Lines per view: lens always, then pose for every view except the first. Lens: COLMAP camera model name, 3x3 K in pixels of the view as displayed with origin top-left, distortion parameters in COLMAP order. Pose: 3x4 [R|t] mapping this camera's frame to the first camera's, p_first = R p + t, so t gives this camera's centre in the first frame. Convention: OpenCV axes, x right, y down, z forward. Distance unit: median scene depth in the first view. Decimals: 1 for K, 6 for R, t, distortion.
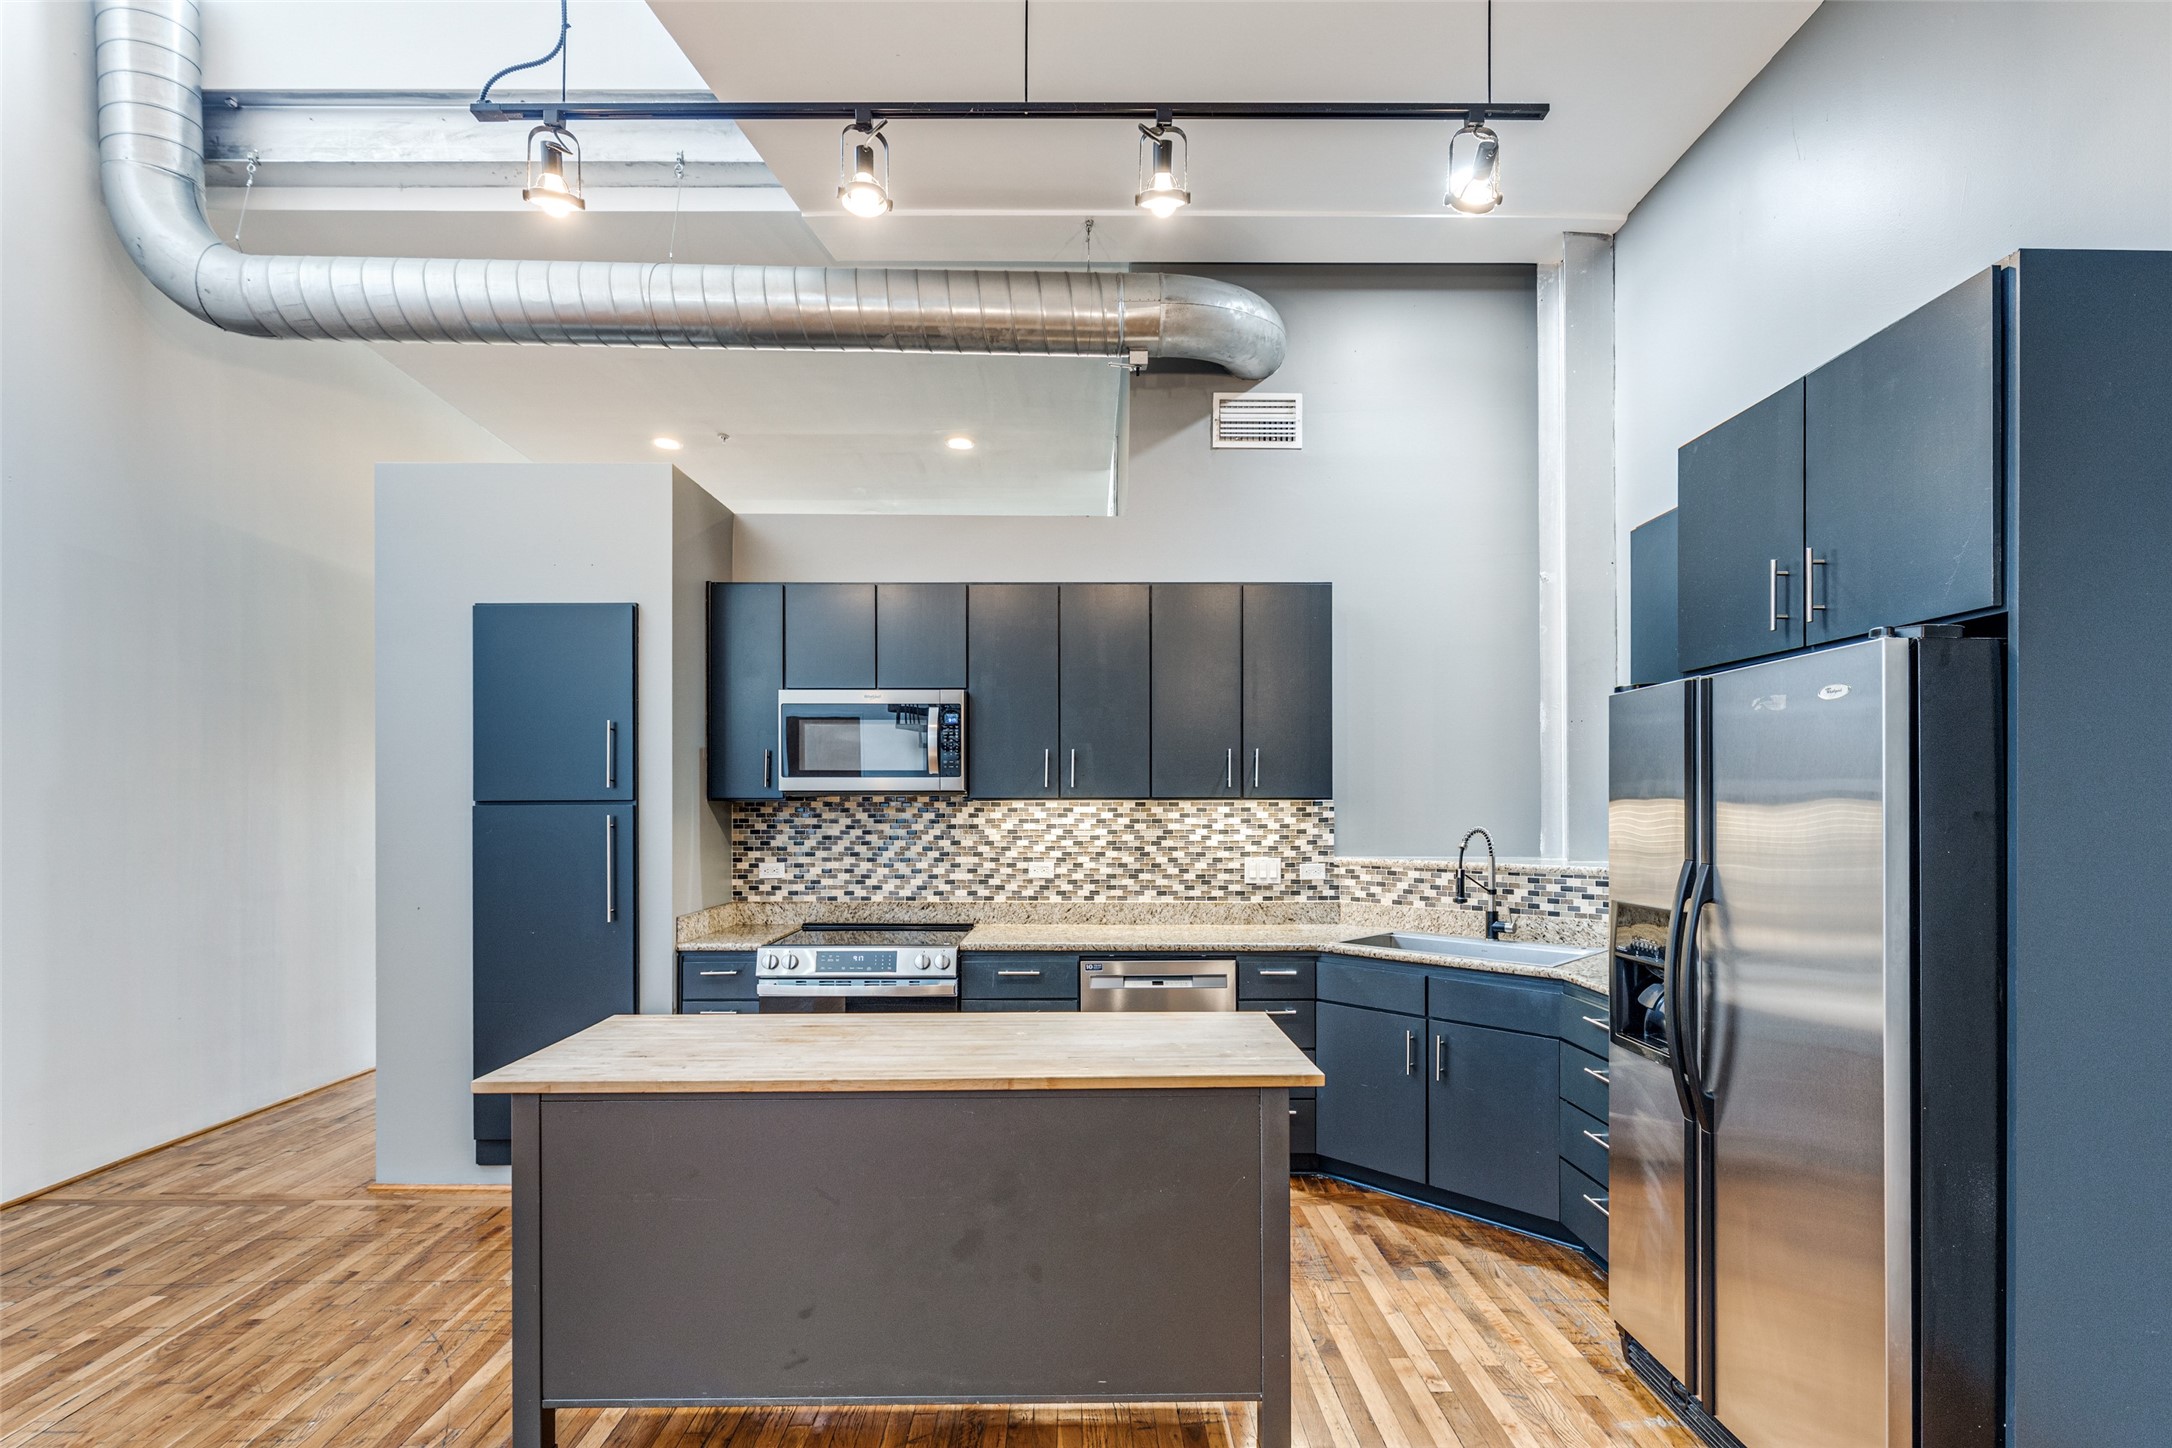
lens RADIAL K [[1008.3, 0, 1084.4], [0, 1008.3, 809.5], [0, 0, 1]] dist [0.004657, -0.001832]
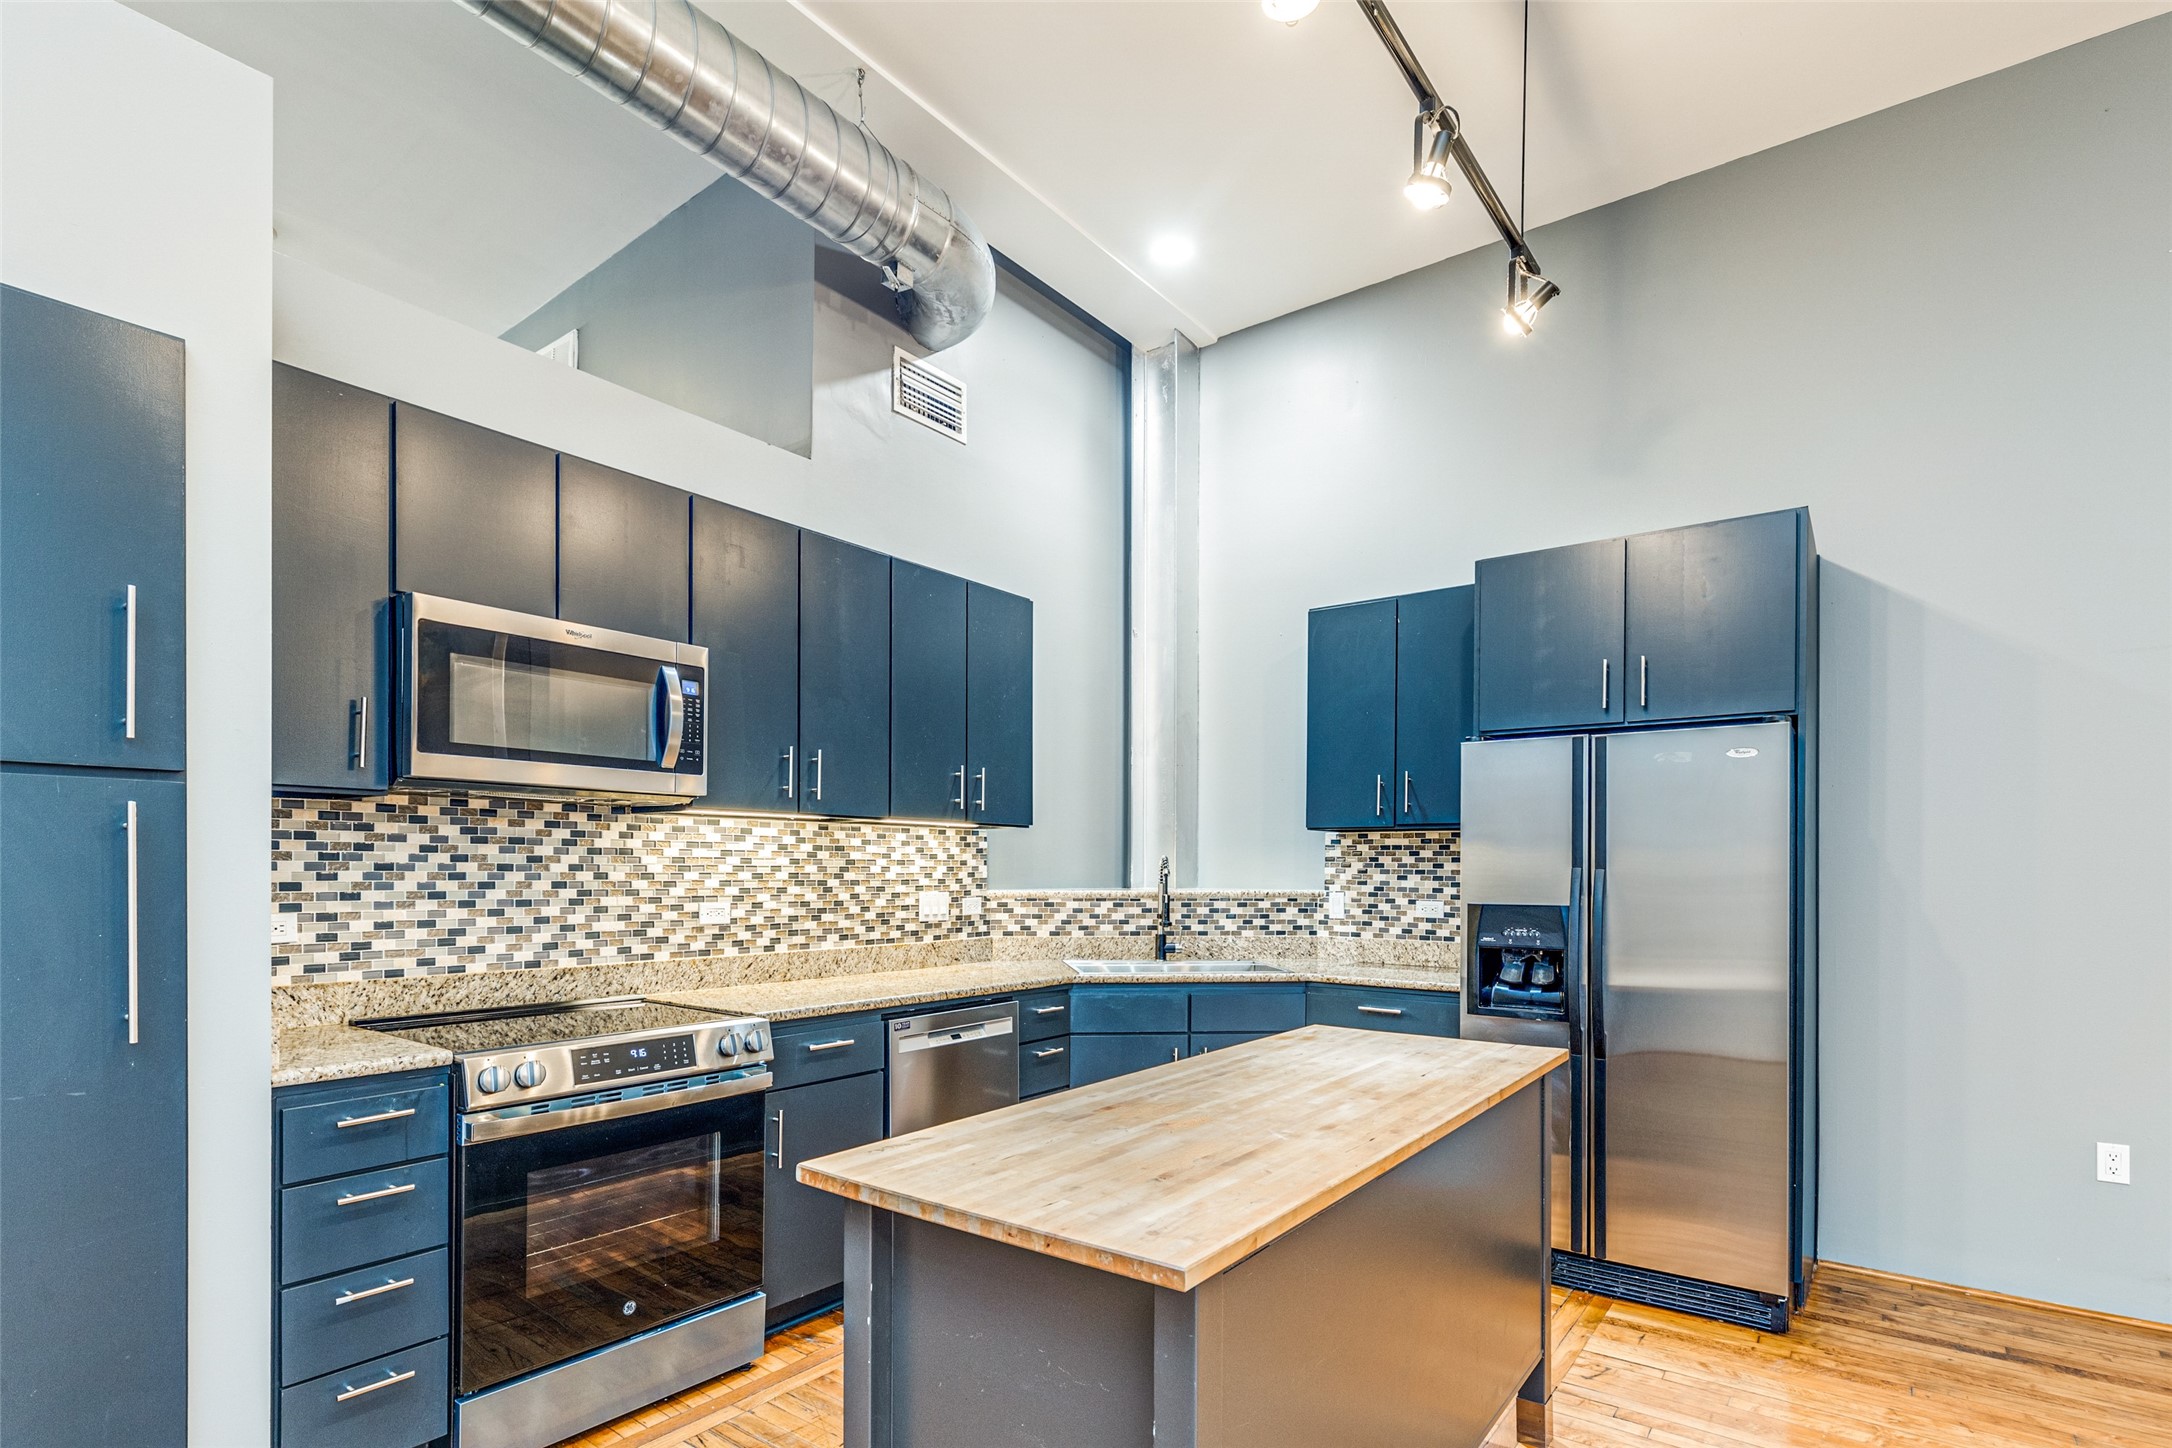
lens RADIAL K [[1066.1, 0, 1089.7], [0, 1066.1, 876.4], [0, 0, 1]] dist [0.004827, -0.000780]
pose [[0.608974, -0.002409, 0.793186, -0.488261], [-0.003565, 0.999977, 0.005775, 0.028452], [-0.793182, -0.006345, 0.608952, 0.321406]]
